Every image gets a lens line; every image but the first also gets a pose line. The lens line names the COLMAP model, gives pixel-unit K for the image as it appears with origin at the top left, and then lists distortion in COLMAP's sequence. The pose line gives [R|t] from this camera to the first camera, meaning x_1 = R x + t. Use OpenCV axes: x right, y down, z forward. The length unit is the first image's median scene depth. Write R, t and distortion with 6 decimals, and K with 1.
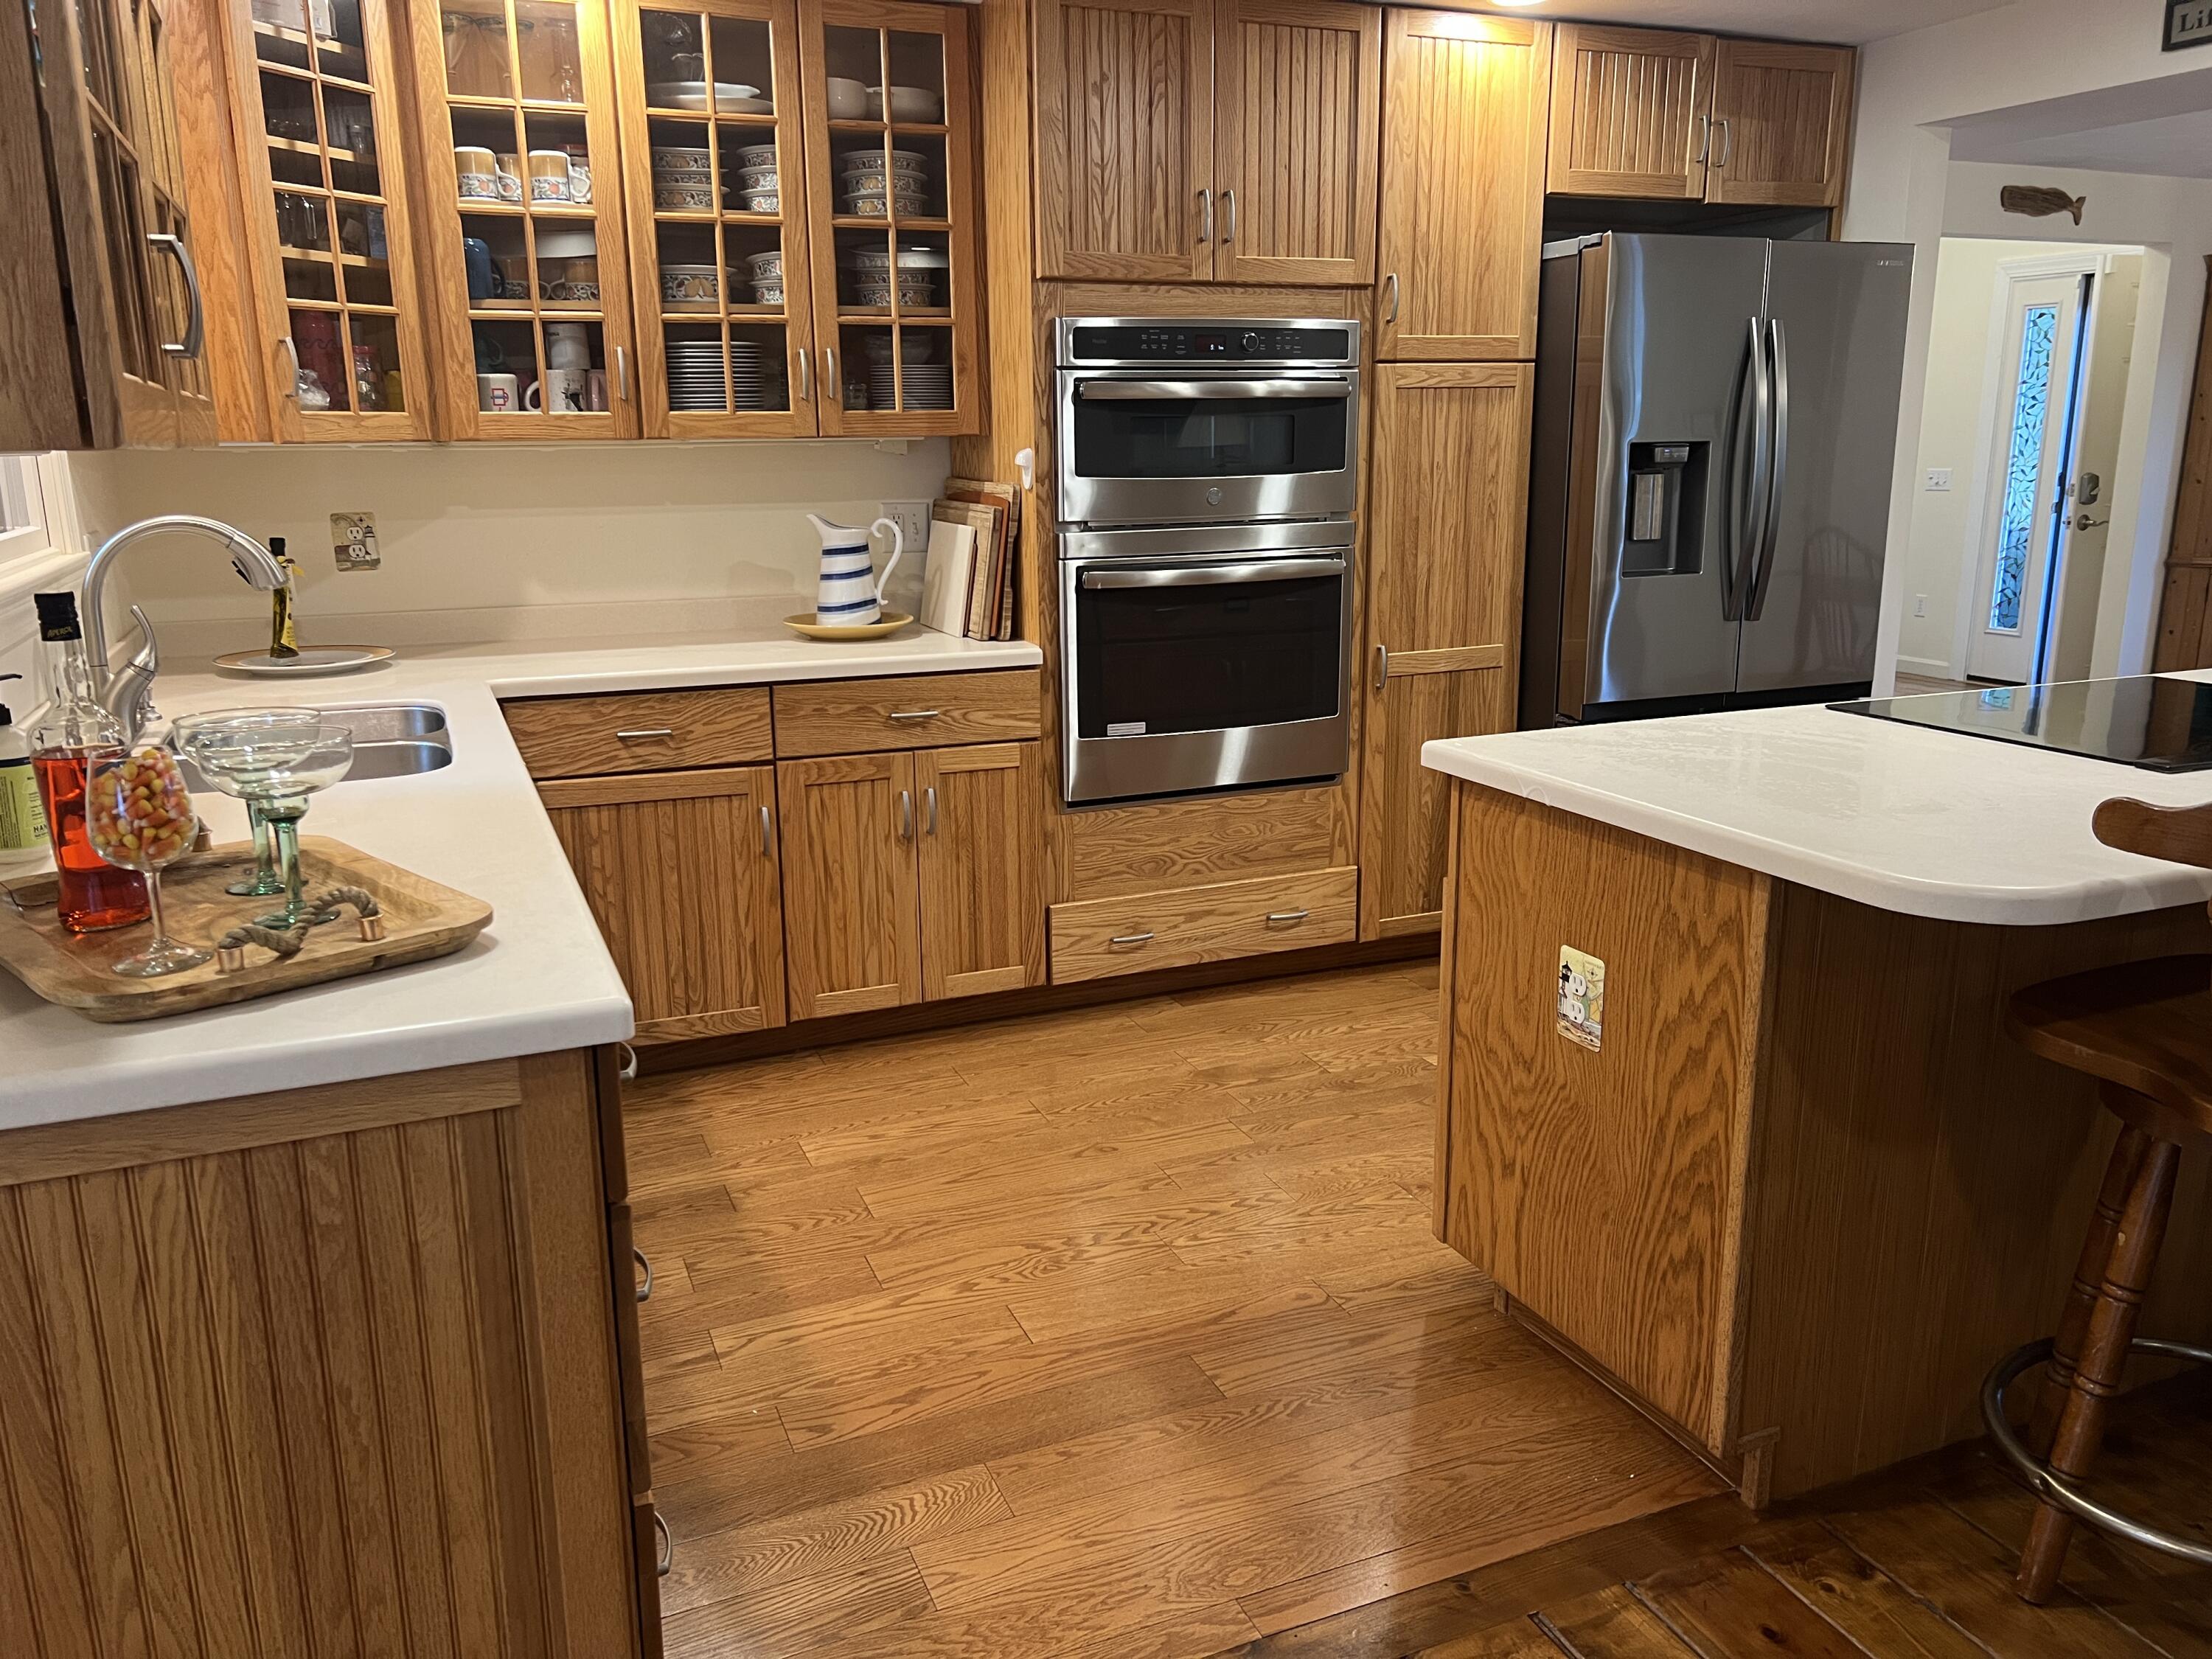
lens RADIAL K [[1676.7, 0, 1119.0], [0, 1676.7, 819.6], [0, 0, 1]] dist [0.051806, -0.050096]
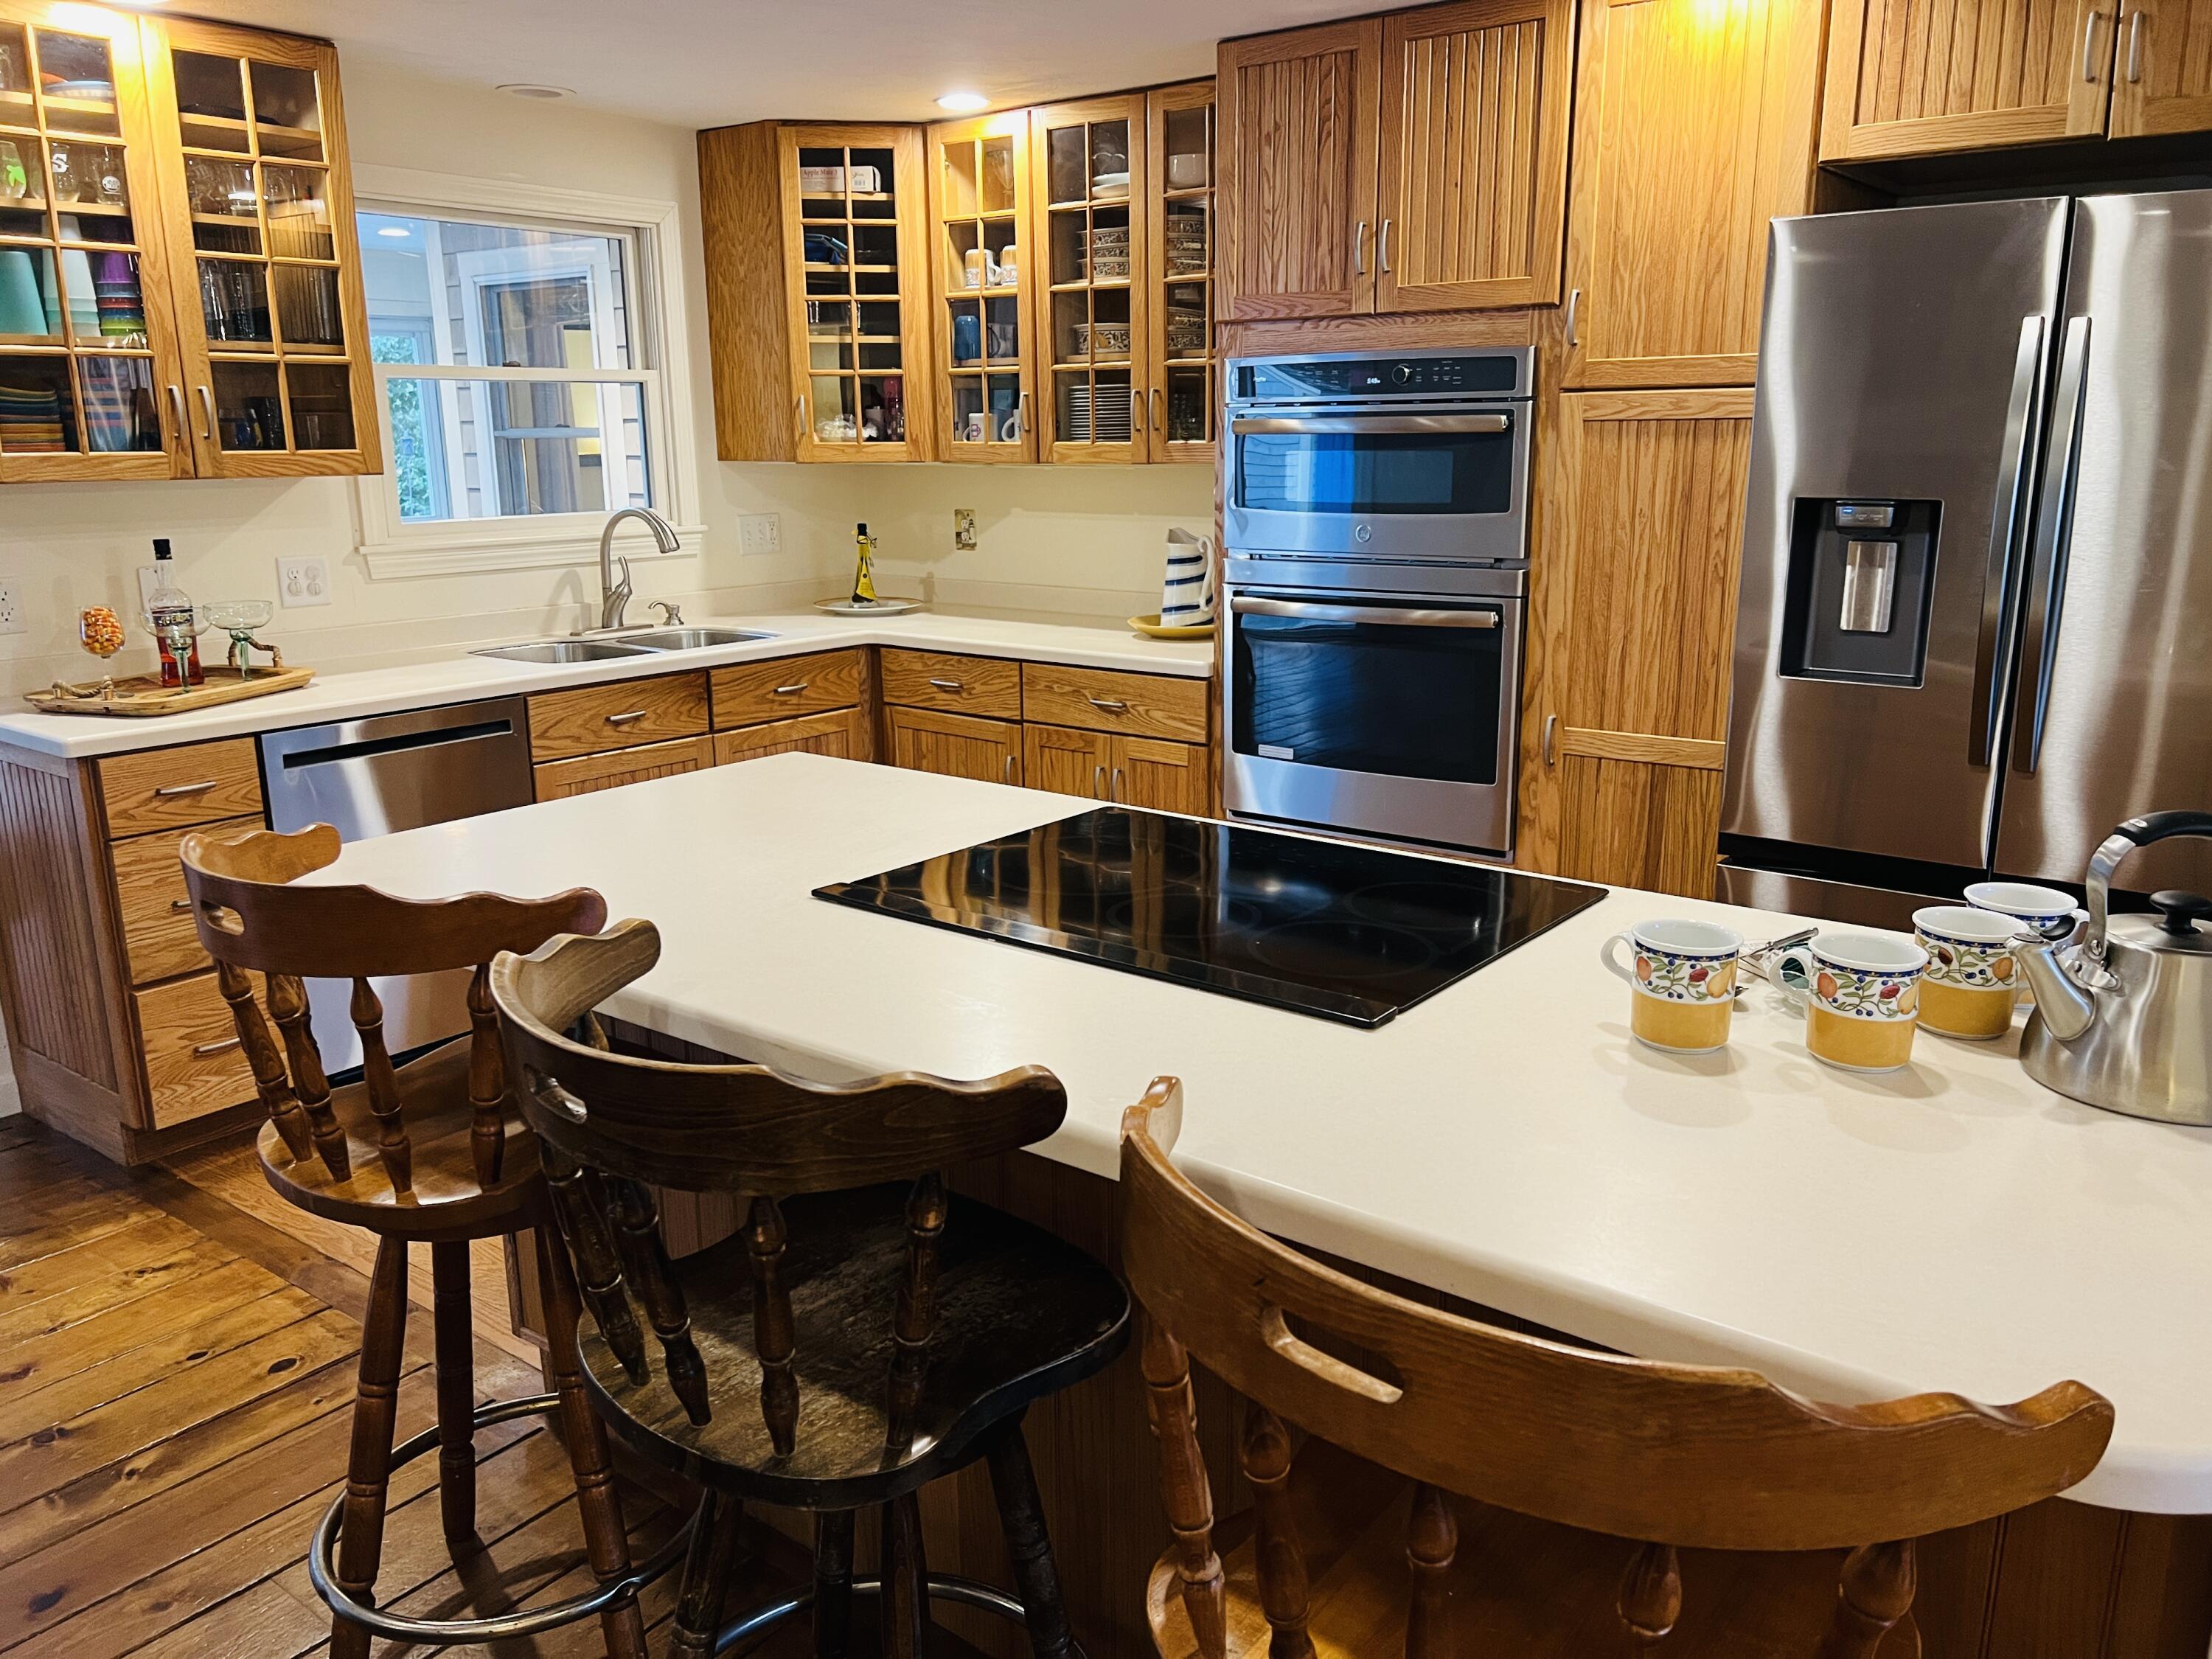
lens RADIAL K [[1676.7, 0, 1112.2], [0, 1676.7, 828.7], [0, 0, 1]] dist [0.051806, -0.050096]
pose [[0.495802, 0.208977, -0.842917, 0.844800], [-0.195462, 0.972564, 0.126149, -0.120245], [0.846153, 0.102214, 0.523046, 0.383420]]
